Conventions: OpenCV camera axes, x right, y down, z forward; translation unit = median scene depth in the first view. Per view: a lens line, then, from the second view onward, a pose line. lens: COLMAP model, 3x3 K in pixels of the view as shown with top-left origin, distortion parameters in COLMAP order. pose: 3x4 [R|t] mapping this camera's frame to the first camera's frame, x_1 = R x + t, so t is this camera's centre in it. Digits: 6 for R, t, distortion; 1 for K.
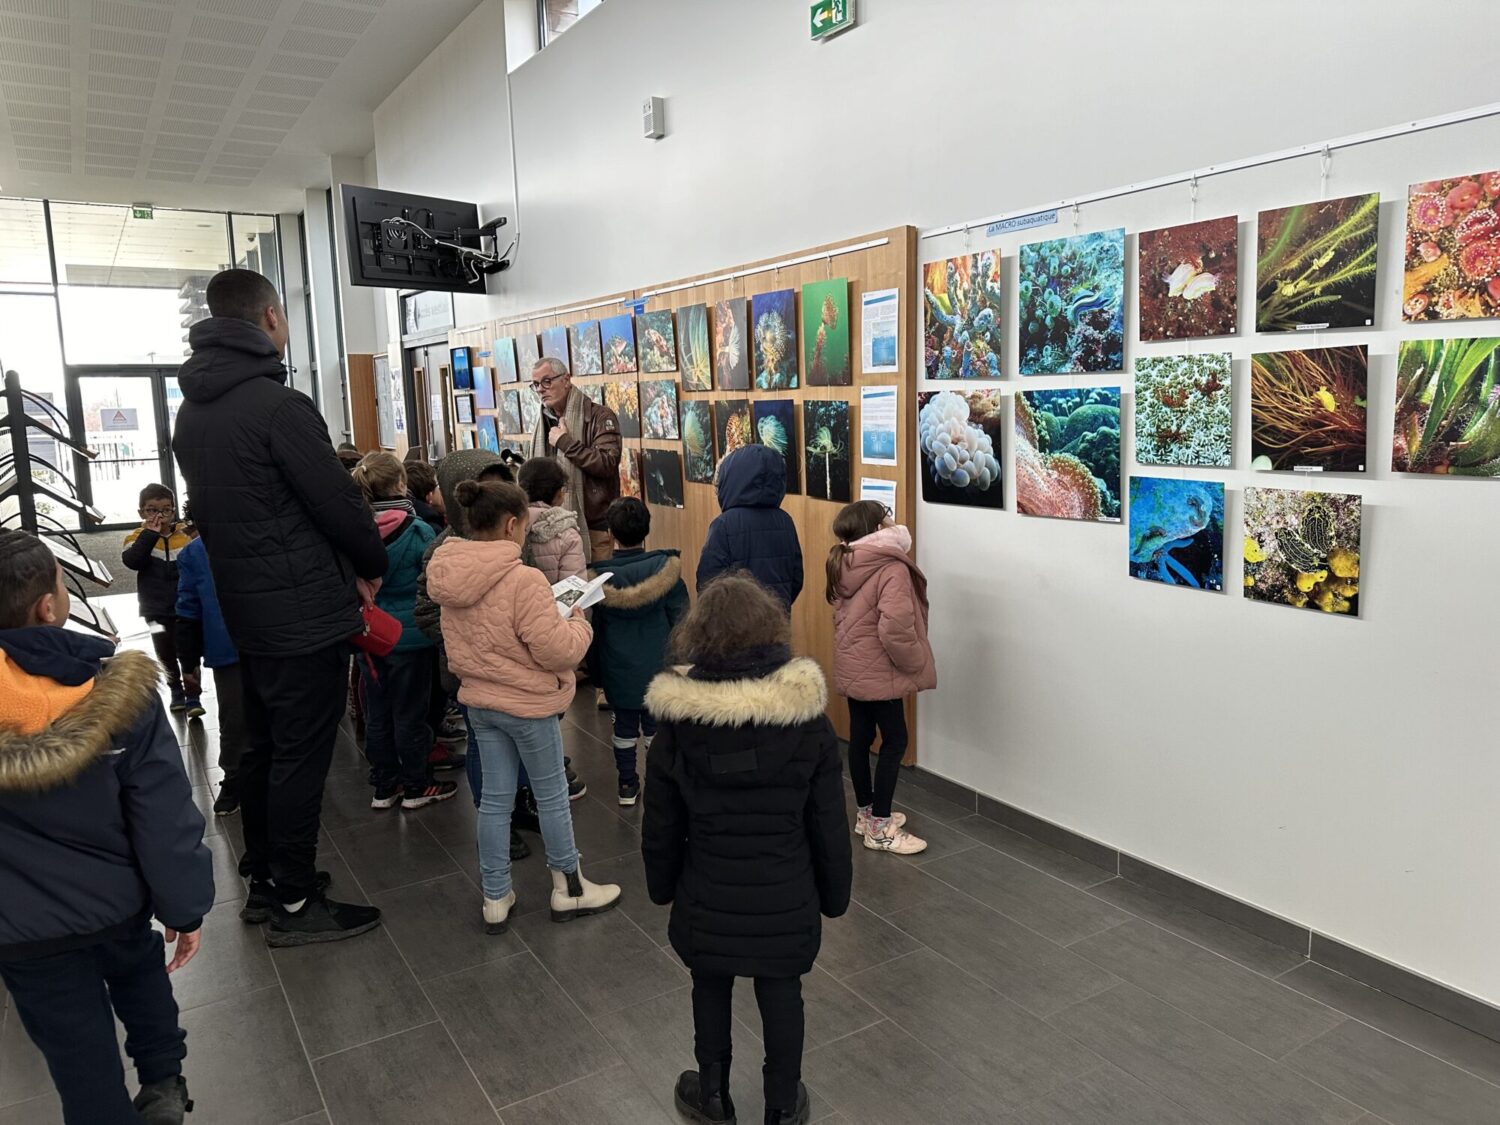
lens RADIAL K [[1070.3, 0, 744.8], [0, 1070.3, 563.5], [0, 0, 1]] dist [0.021776, -0.044480]
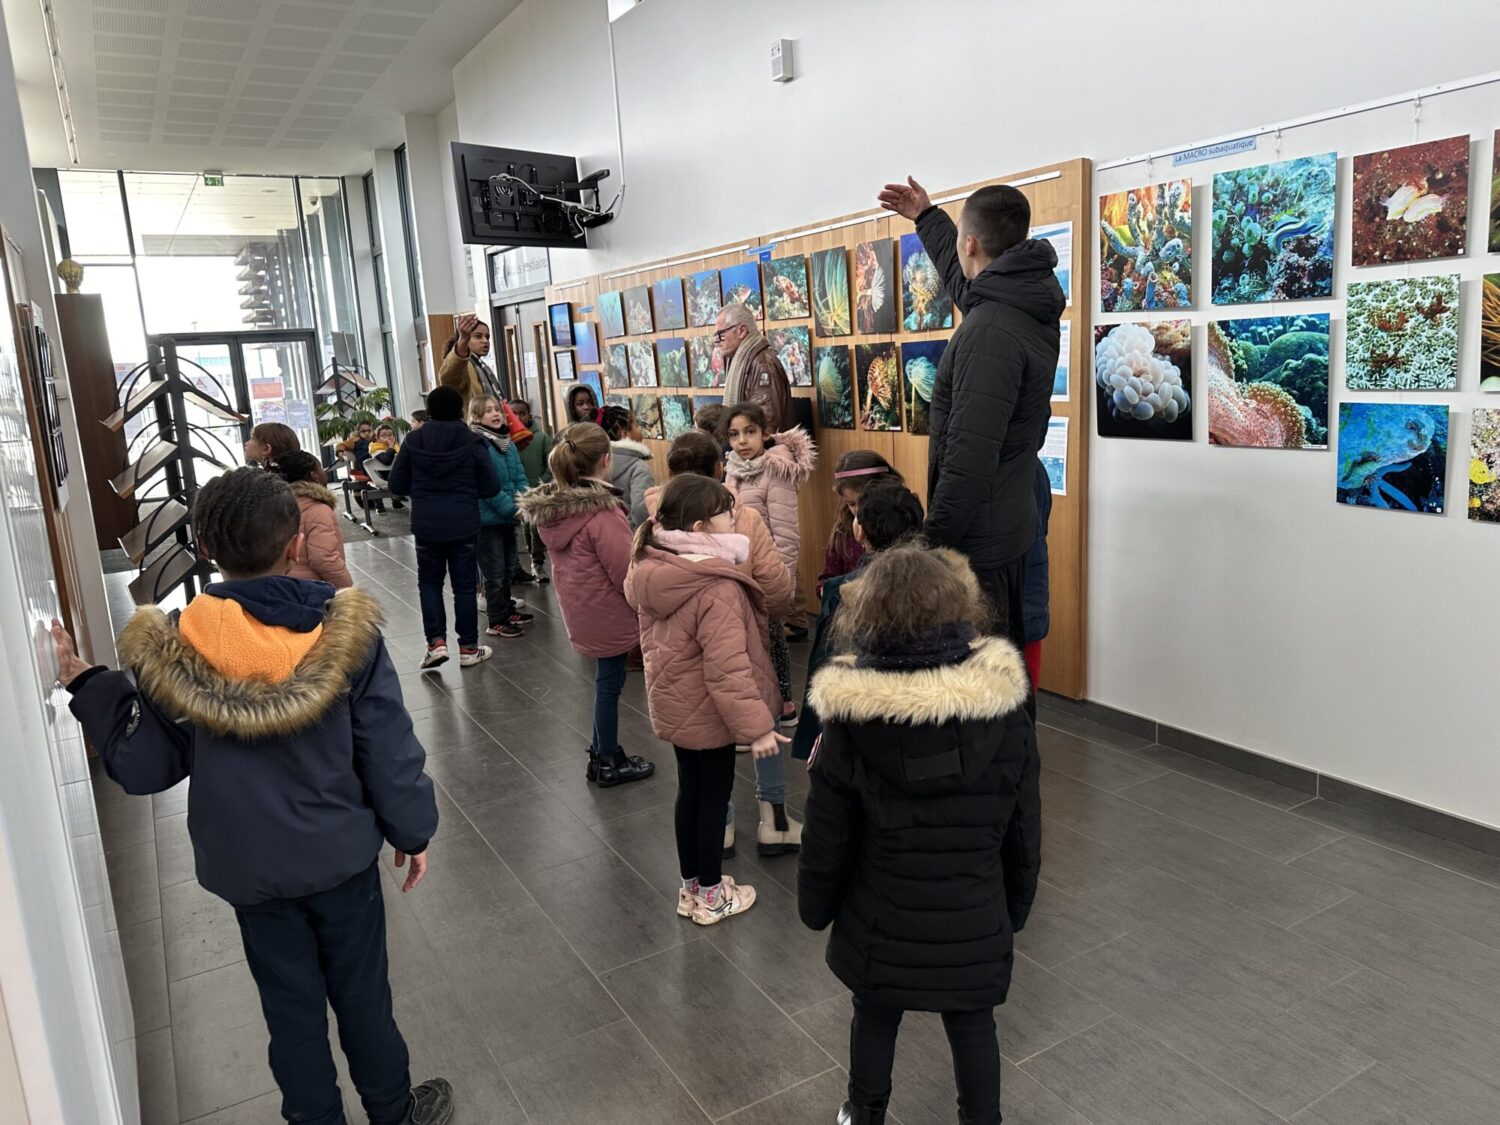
lens RADIAL K [[1070.3, 0, 734.1], [0, 1070.3, 570.3], [0, 0, 1]] dist [0.021776, -0.044480]
pose [[0.998913, -0.024615, -0.039579, -0.152479], [0.026558, 0.998430, 0.049319, 0.009677], [0.038303, -0.050316, 0.997999, -0.027561]]
